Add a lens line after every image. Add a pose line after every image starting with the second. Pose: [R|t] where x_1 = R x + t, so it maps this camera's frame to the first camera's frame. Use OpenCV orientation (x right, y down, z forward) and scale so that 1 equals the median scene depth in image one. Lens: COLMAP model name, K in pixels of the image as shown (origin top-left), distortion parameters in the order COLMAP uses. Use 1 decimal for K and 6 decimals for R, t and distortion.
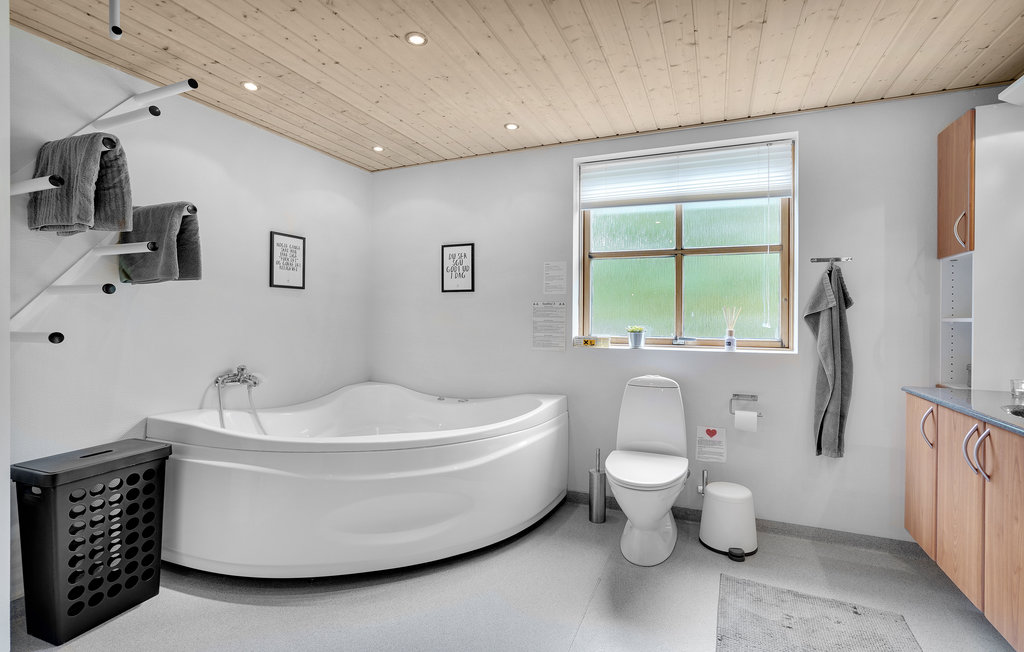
lens RADIAL K [[472.3, 0, 522.0], [0, 472.3, 324.2], [0, 0, 1]] dist [-0.003745, -0.000219]
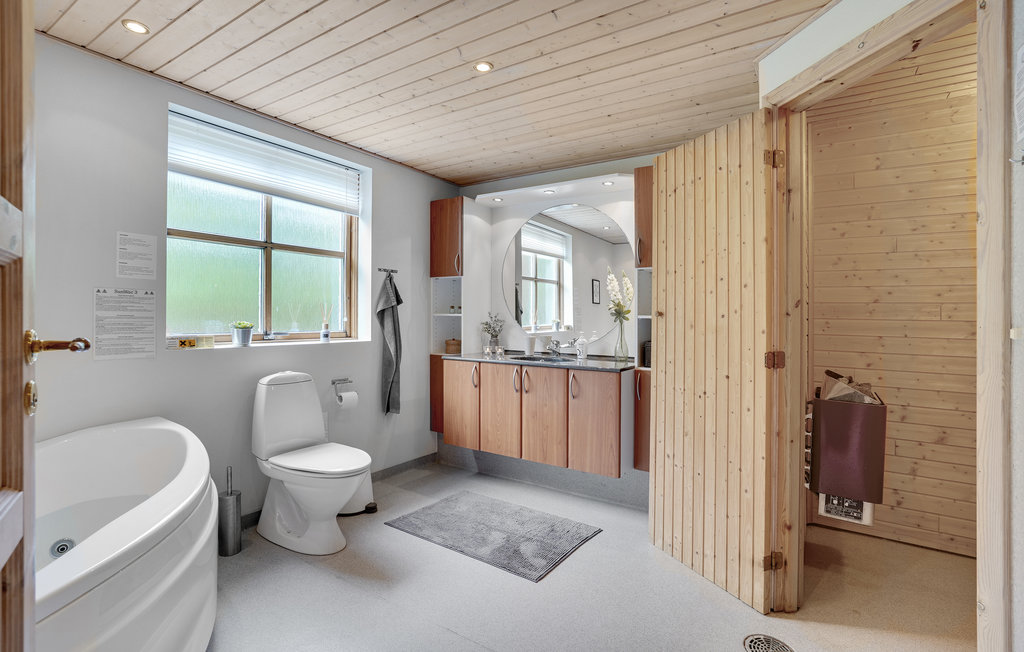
lens RADIAL K [[482.5, 0, 514.2], [0, 482.5, 309.1], [0, 0, 1]] dist [0.000819, 0.000128]
pose [[0.202276, 0.005456, 0.979313, -0.585292], [-0.003167, 0.999983, -0.004917, -0.017751], [-0.979323, -0.002107, 0.202290, 0.323528]]
